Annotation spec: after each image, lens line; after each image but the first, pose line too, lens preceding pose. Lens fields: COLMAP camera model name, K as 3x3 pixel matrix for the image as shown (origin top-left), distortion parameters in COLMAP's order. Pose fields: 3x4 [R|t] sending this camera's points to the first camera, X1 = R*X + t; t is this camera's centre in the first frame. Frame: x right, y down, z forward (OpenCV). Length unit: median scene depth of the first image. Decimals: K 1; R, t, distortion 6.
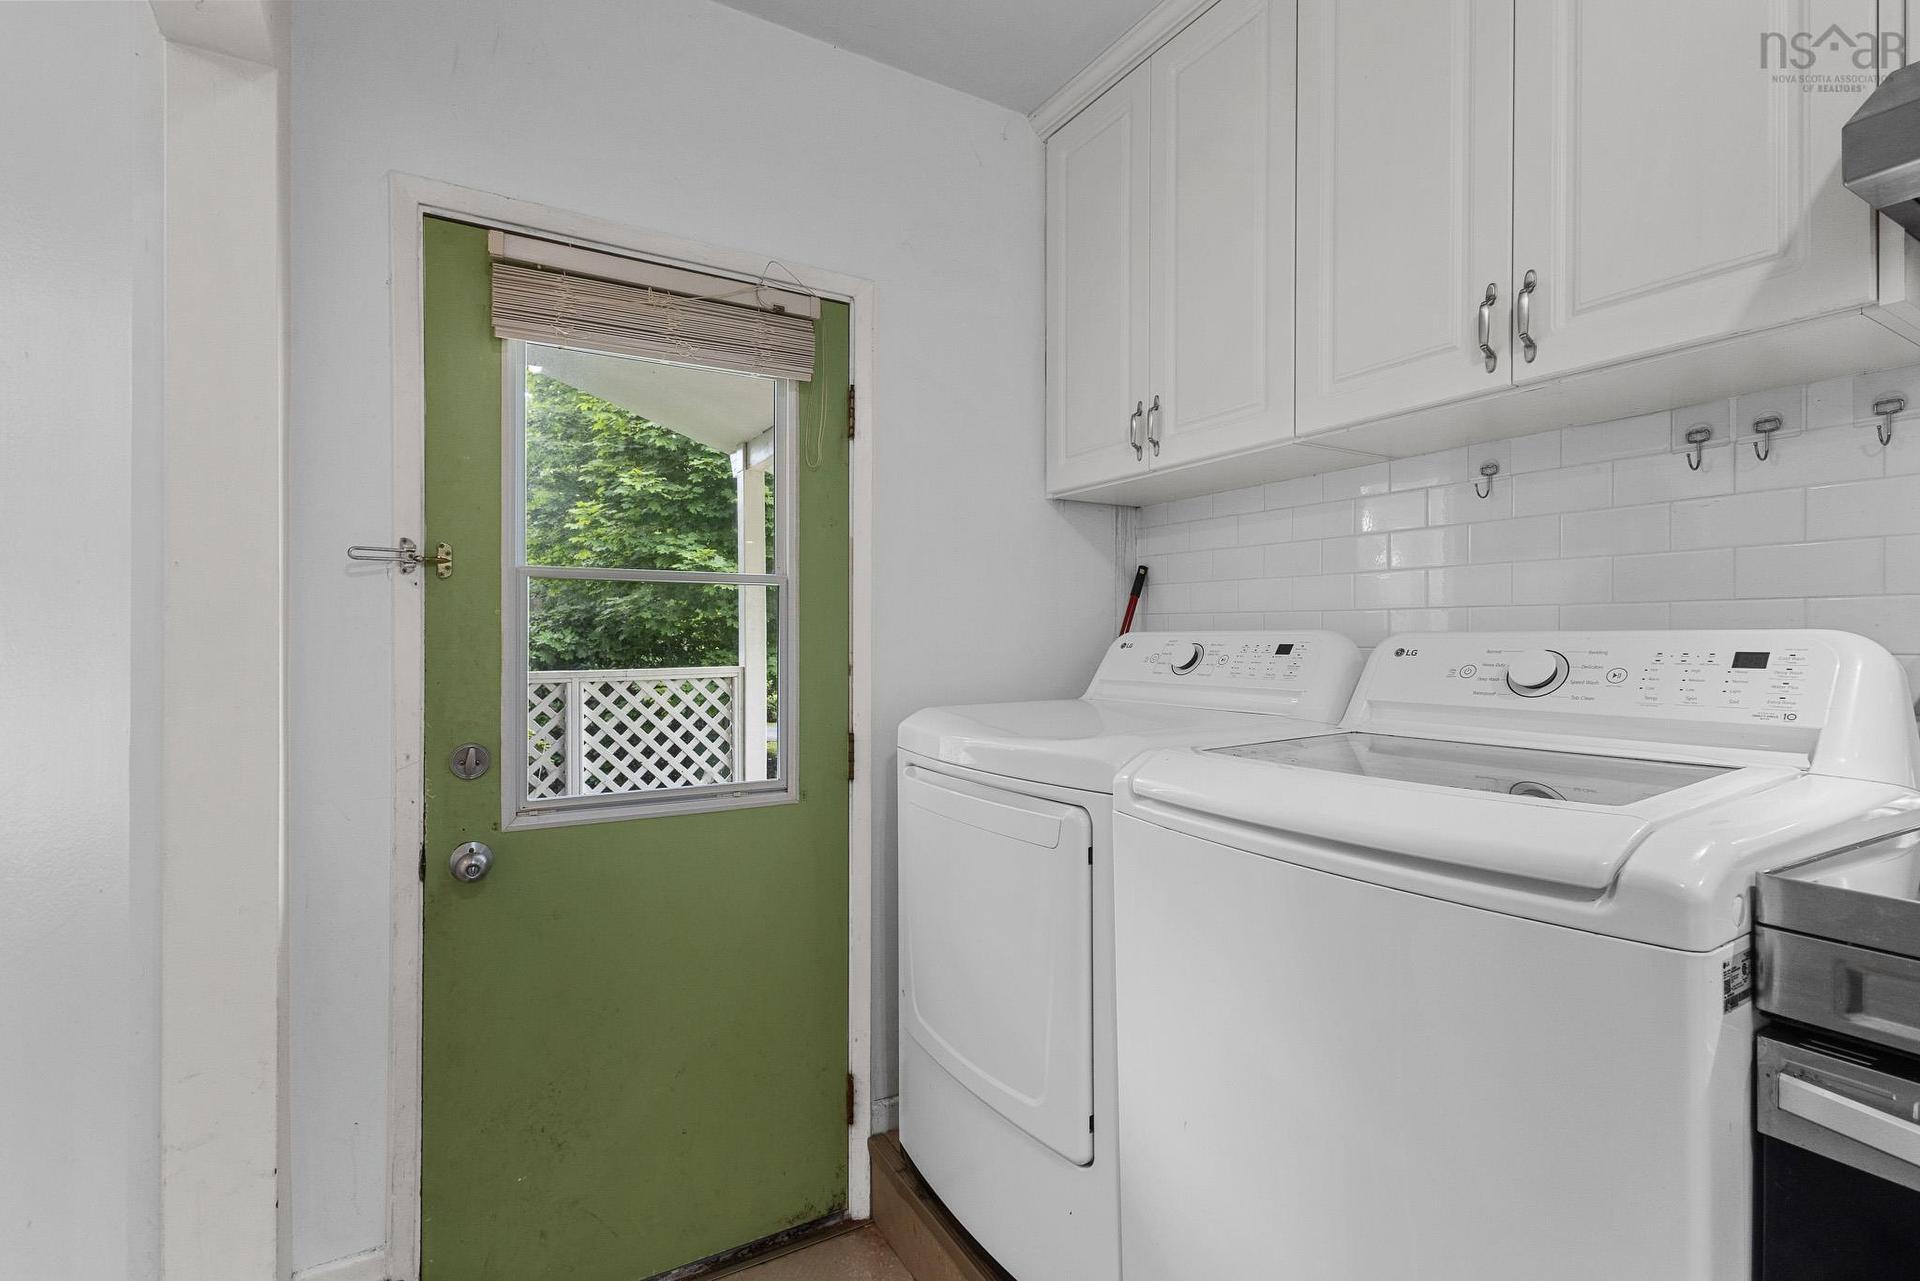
lens RADIAL K [[889.5, 0, 957.2], [0, 889.5, 640.6], [0, 0, 1]] dist [0.009298, -0.000583]
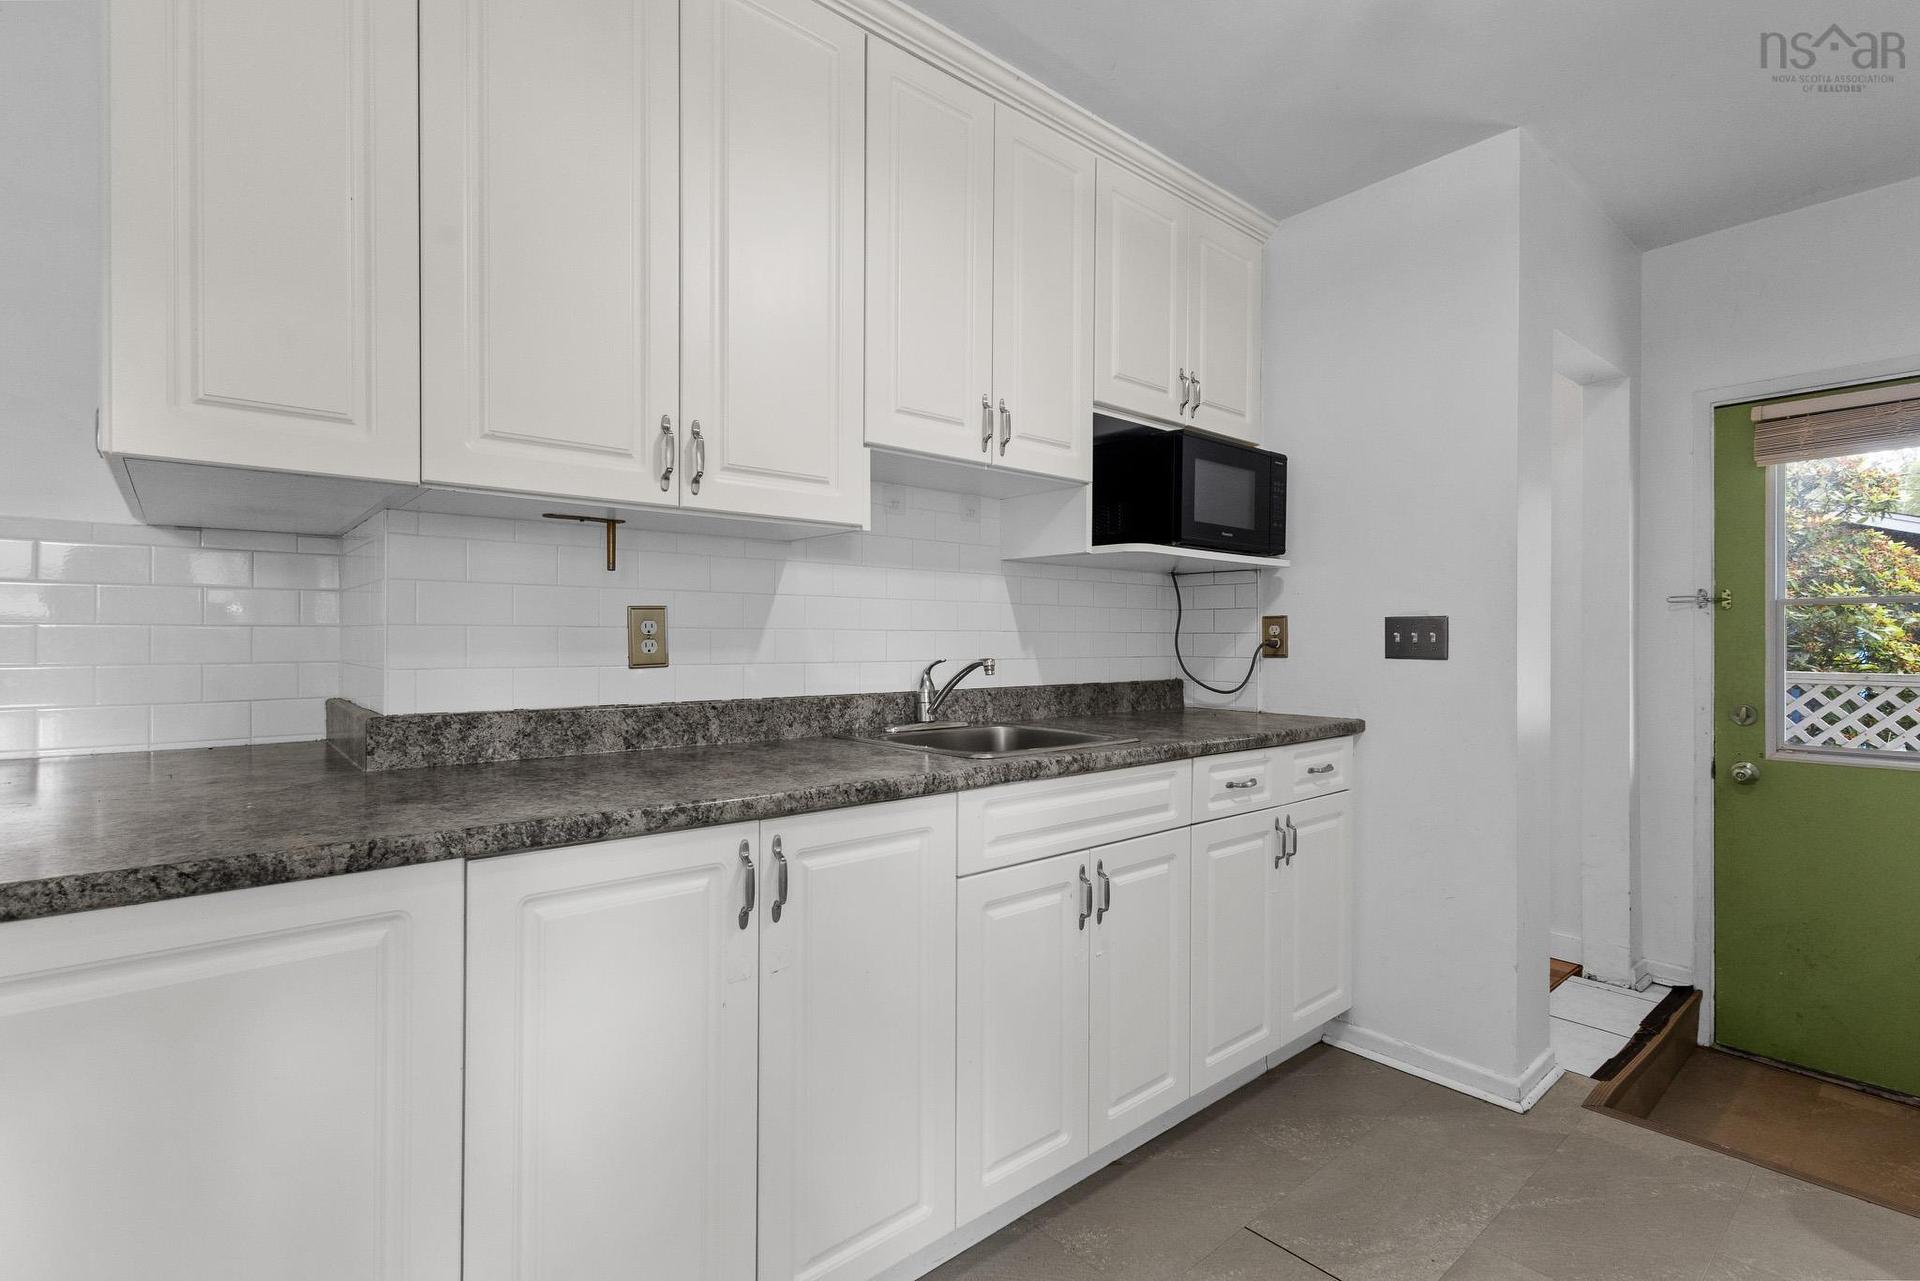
lens RADIAL K [[889.5, 0, 957.2], [0, 889.5, 640.6], [0, 0, 1]] dist [0.009298, -0.000583]
pose [[0.175592, -0.001104, -0.984462, 0.723671], [-0.001533, 0.999998, -0.001395, -0.002718], [0.984462, 0.001754, 0.175590, -0.649906]]
